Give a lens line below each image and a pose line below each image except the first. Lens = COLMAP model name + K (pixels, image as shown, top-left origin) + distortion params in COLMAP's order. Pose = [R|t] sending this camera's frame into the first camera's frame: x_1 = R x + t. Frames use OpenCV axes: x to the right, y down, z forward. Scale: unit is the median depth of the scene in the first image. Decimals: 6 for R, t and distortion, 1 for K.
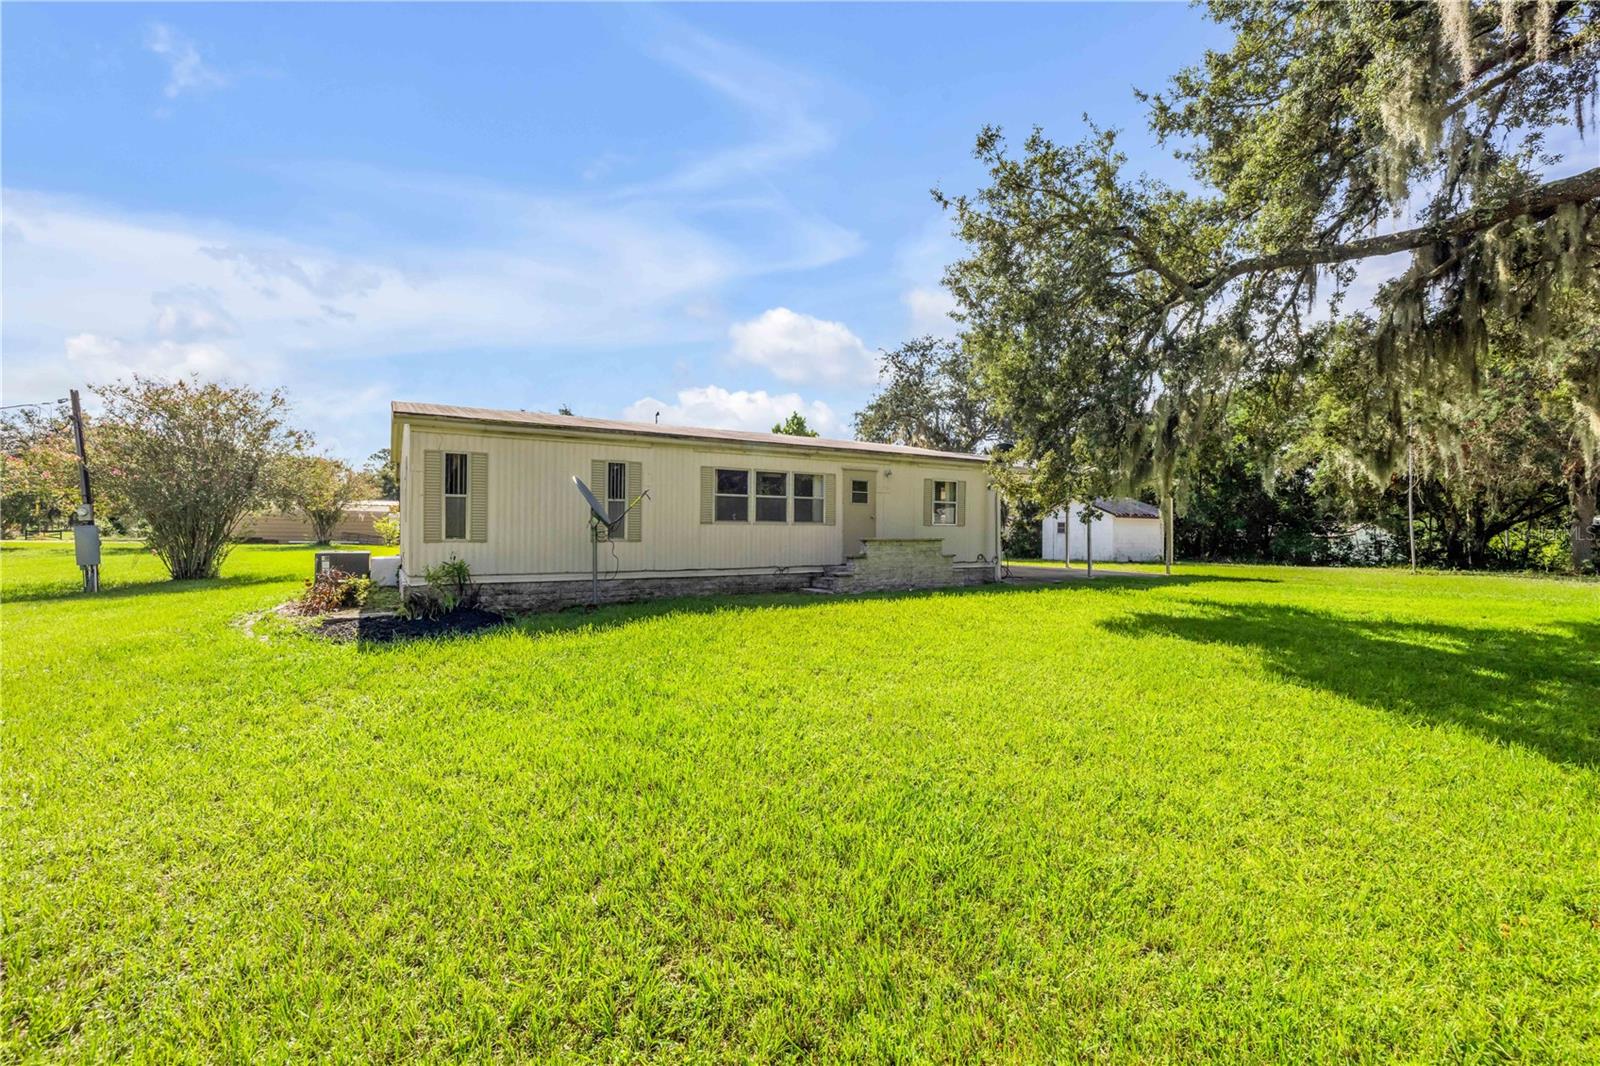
lens RADIAL K [[686.8, 0, 793.3], [0, 686.8, 530.8], [0, 0, 1]] dist [-0.003443, 0.000674]
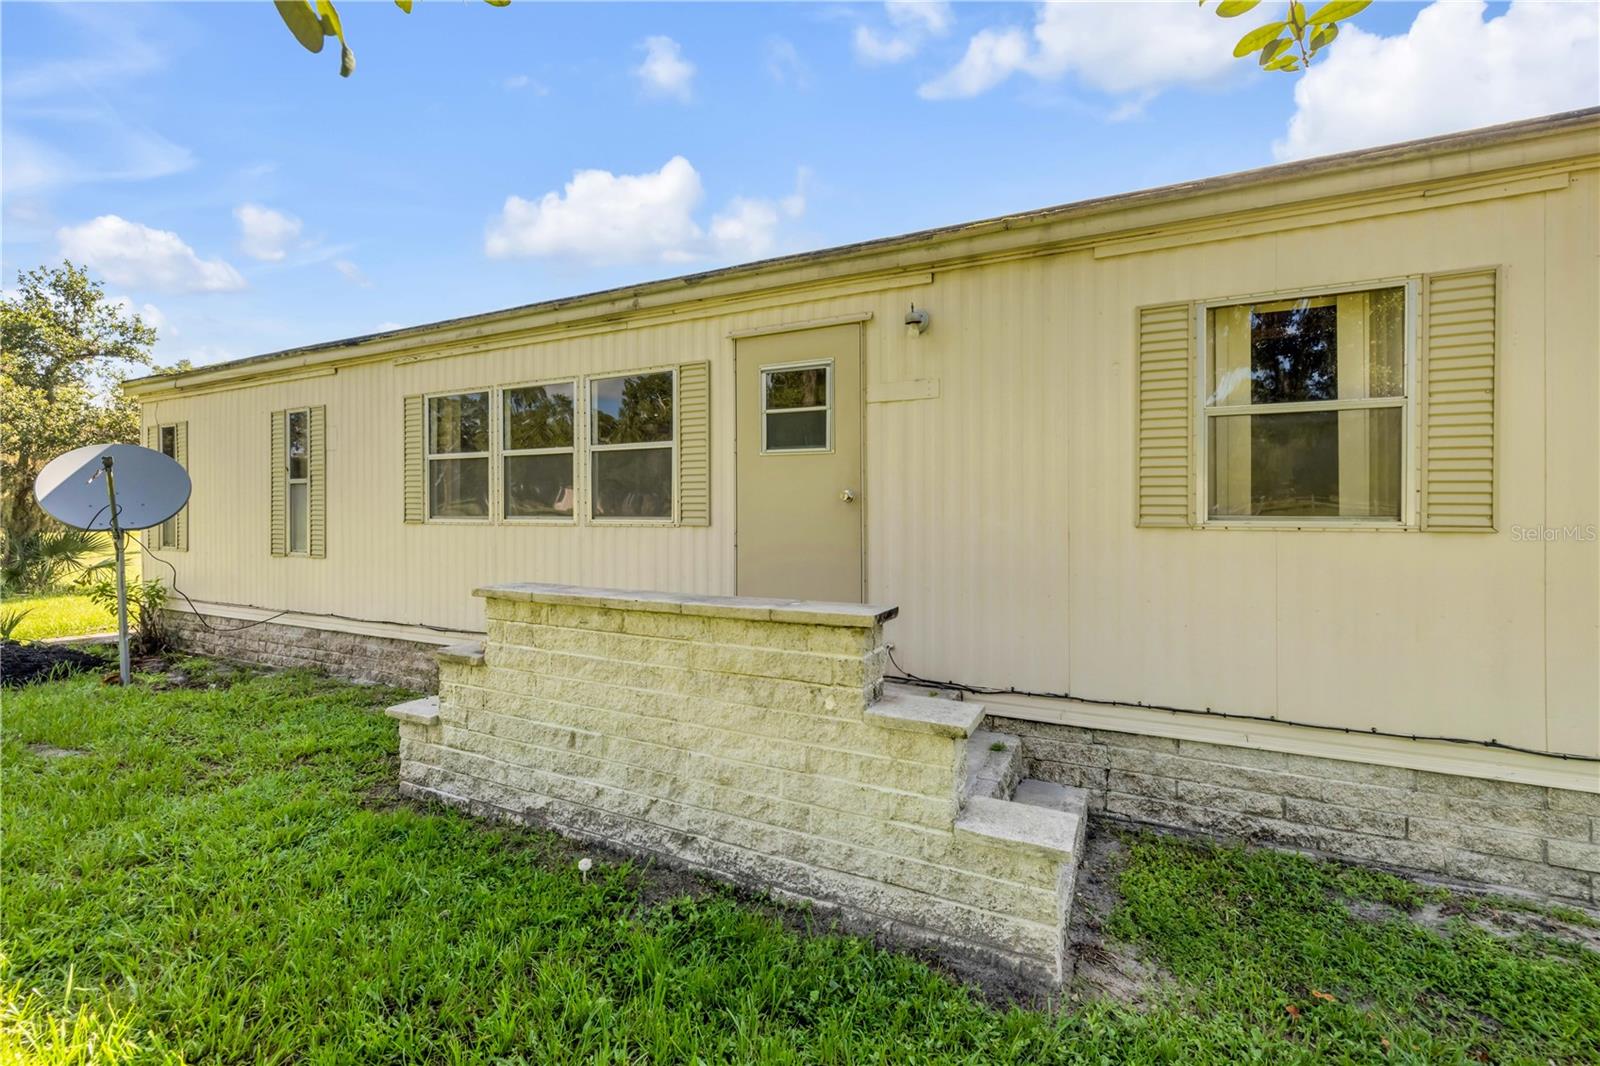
lens RADIAL K [[686.8, 0, 793.4], [0, 686.8, 511.2], [0, 0, 1]] dist [-0.003443, 0.000674]
pose [[0.534723, -0.007682, -0.844992, 0.370128], [0.005996, 0.999968, -0.005297, -0.014089], [0.845006, -0.002234, 0.534752, 0.938205]]
